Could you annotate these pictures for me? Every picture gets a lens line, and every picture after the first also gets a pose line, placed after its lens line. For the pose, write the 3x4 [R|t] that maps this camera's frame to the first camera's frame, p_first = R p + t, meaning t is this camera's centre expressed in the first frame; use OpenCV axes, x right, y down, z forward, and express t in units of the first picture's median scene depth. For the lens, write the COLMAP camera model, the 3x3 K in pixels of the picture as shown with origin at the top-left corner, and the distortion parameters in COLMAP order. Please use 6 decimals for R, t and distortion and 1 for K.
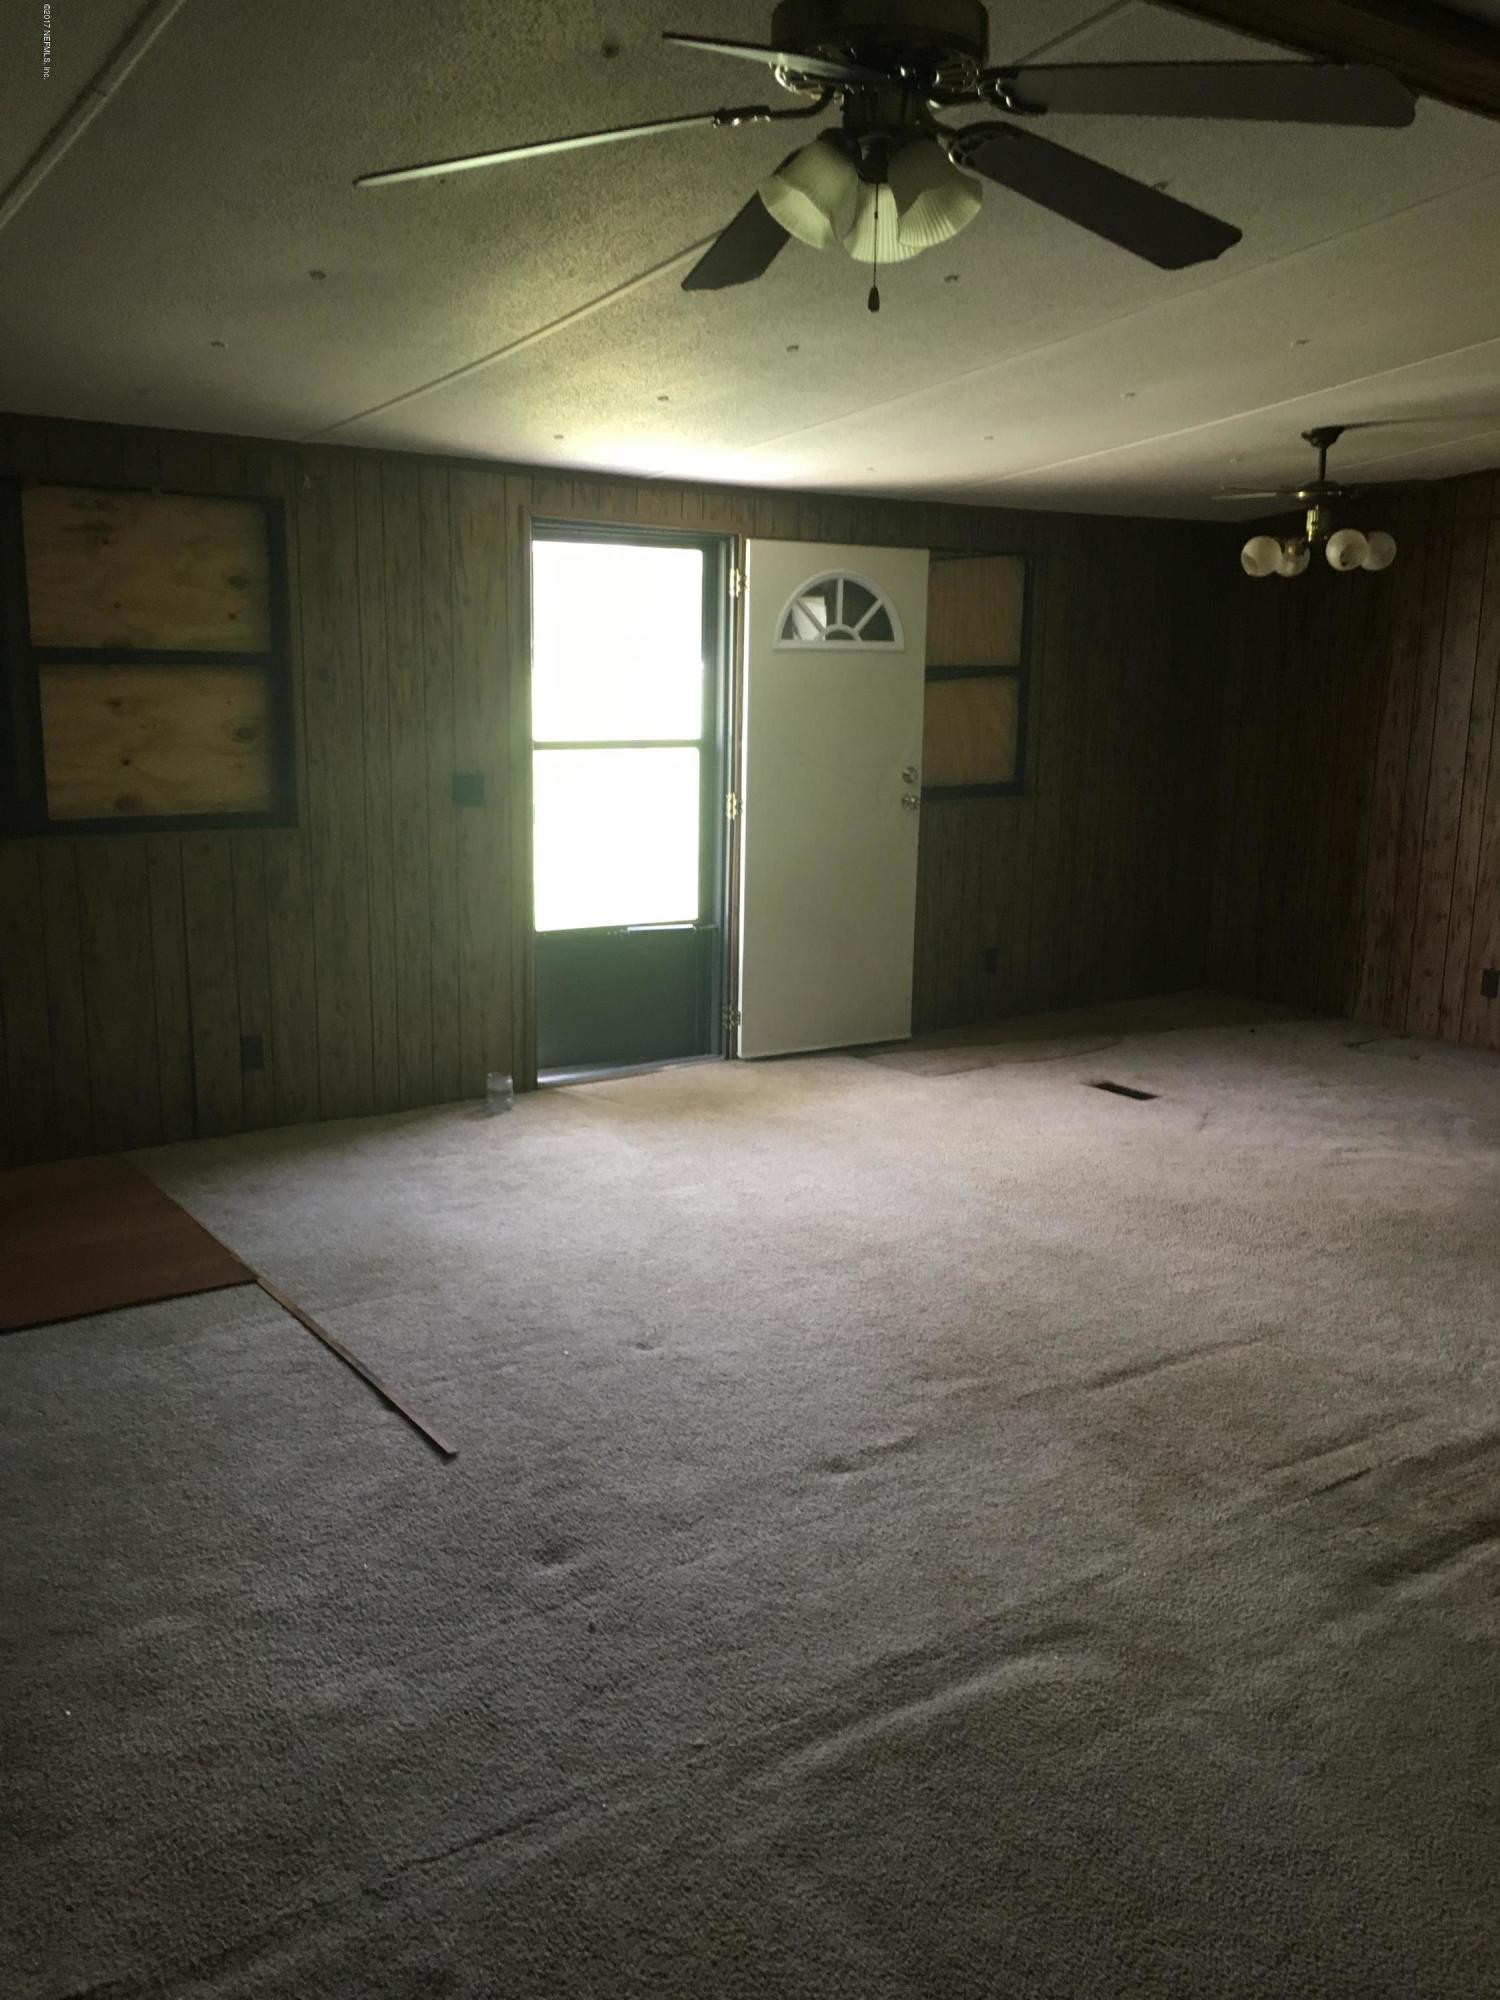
lens RADIAL K [[1723.6, 0, 736.3], [0, 1723.6, 1013.5], [0, 0, 1]] dist [0.031339, -0.042115]
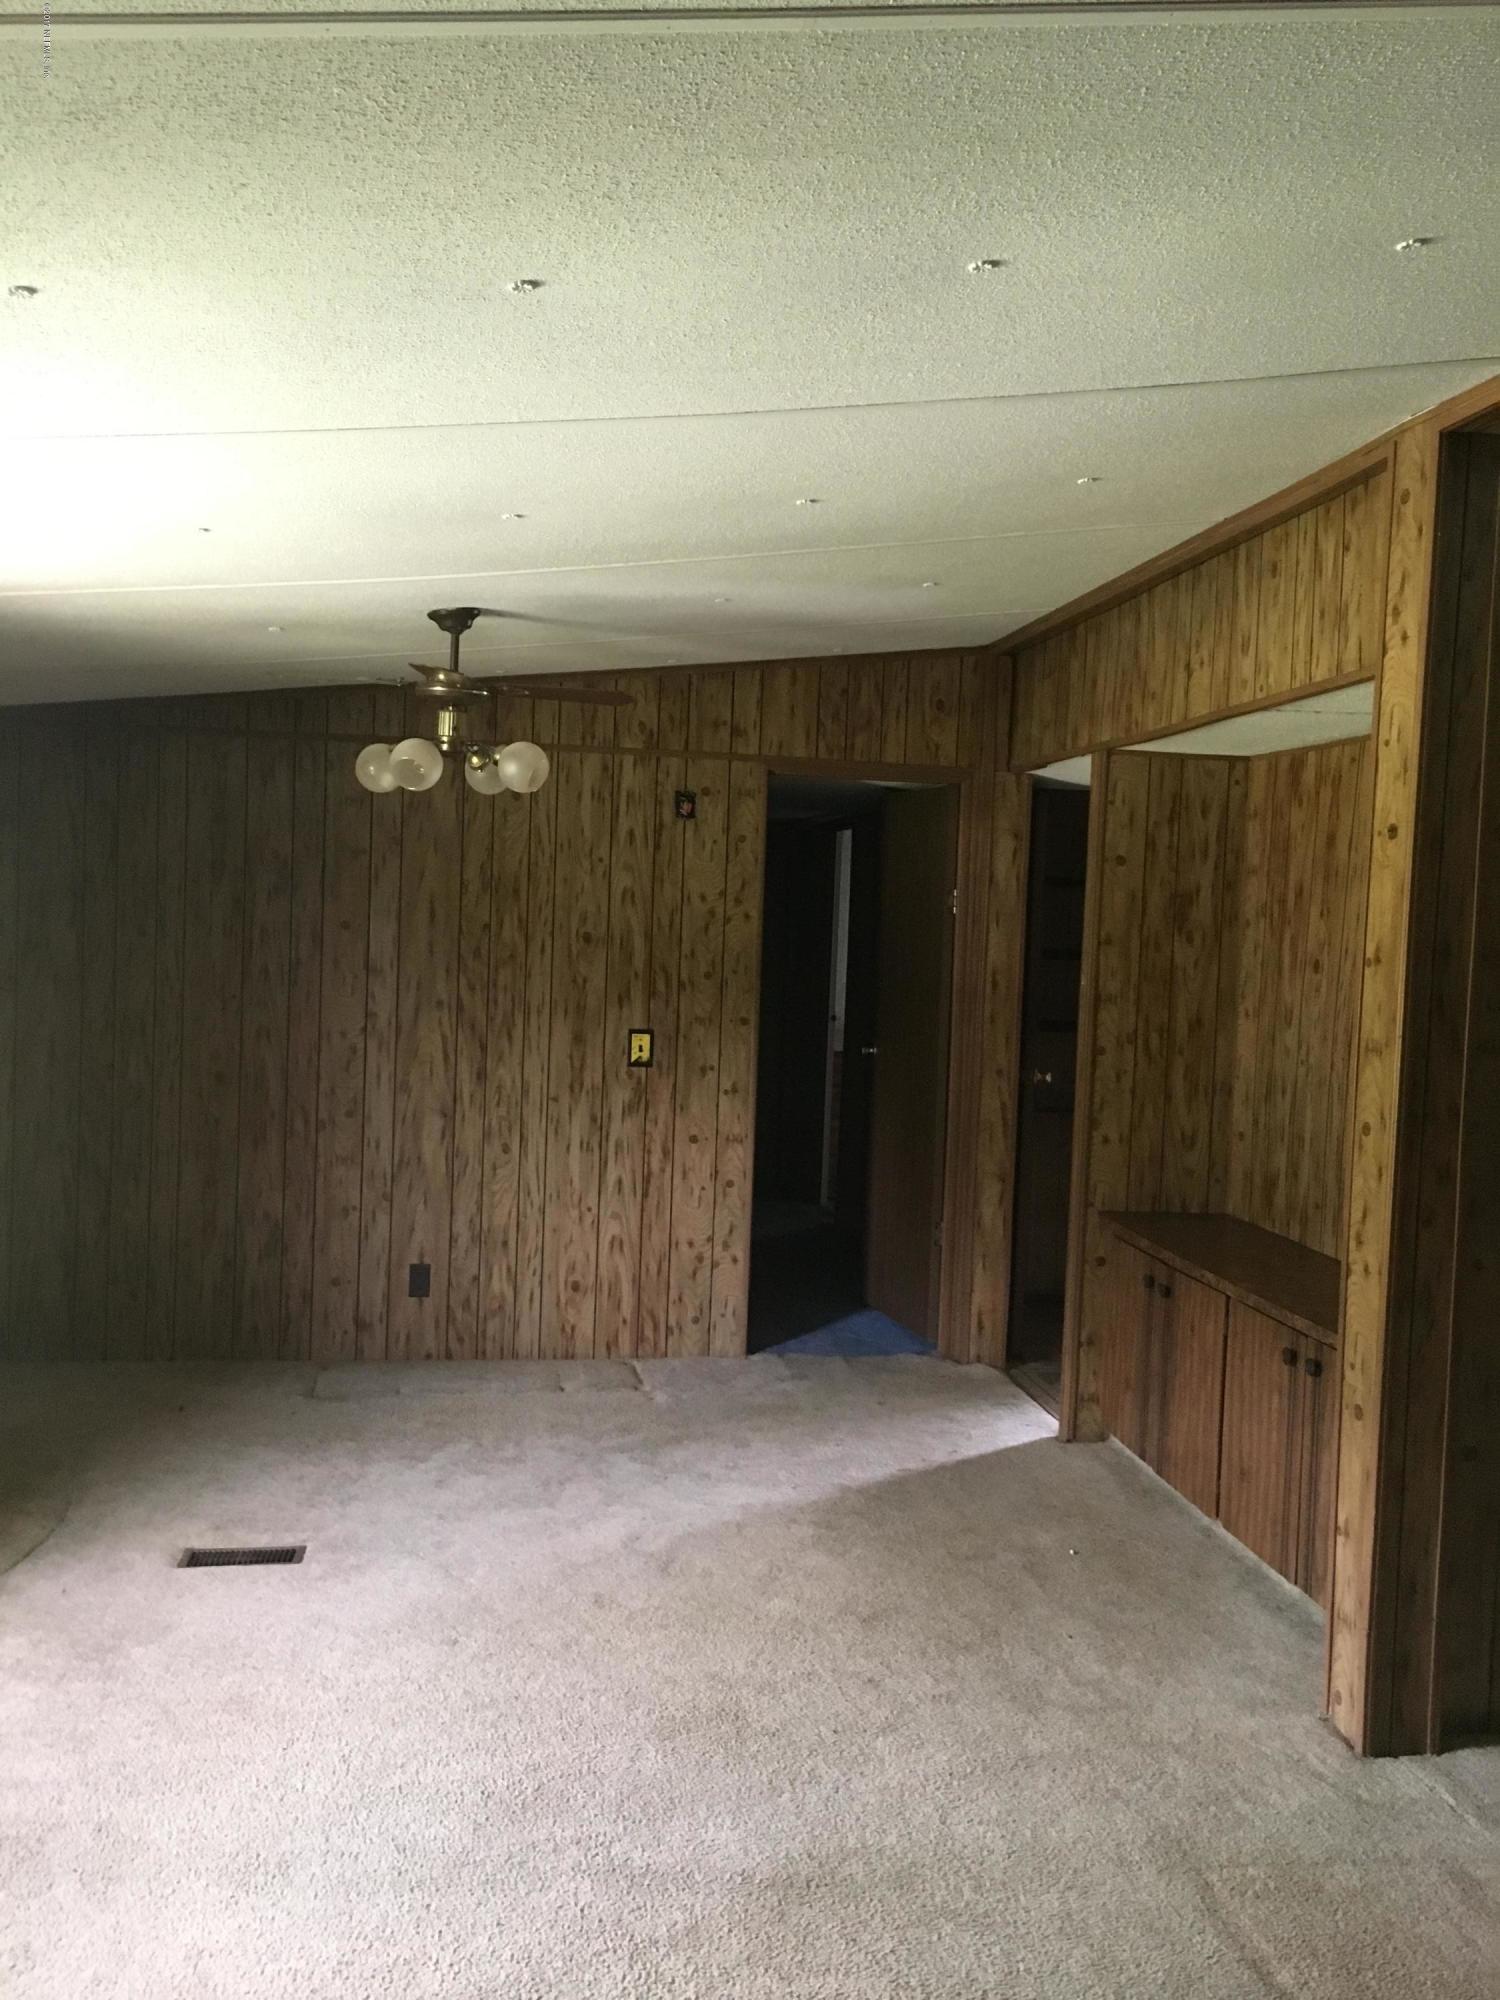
lens RADIAL K [[1723.6, 0, 748.4], [0, 1723.6, 987.6], [0, 0, 1]] dist [0.031339, -0.042115]
pose [[0.465516, -0.037803, 0.884232, -0.269976], [0.164659, 0.985343, -0.044561, -0.112146], [-0.869587, 0.166341, 0.464918, 0.535684]]
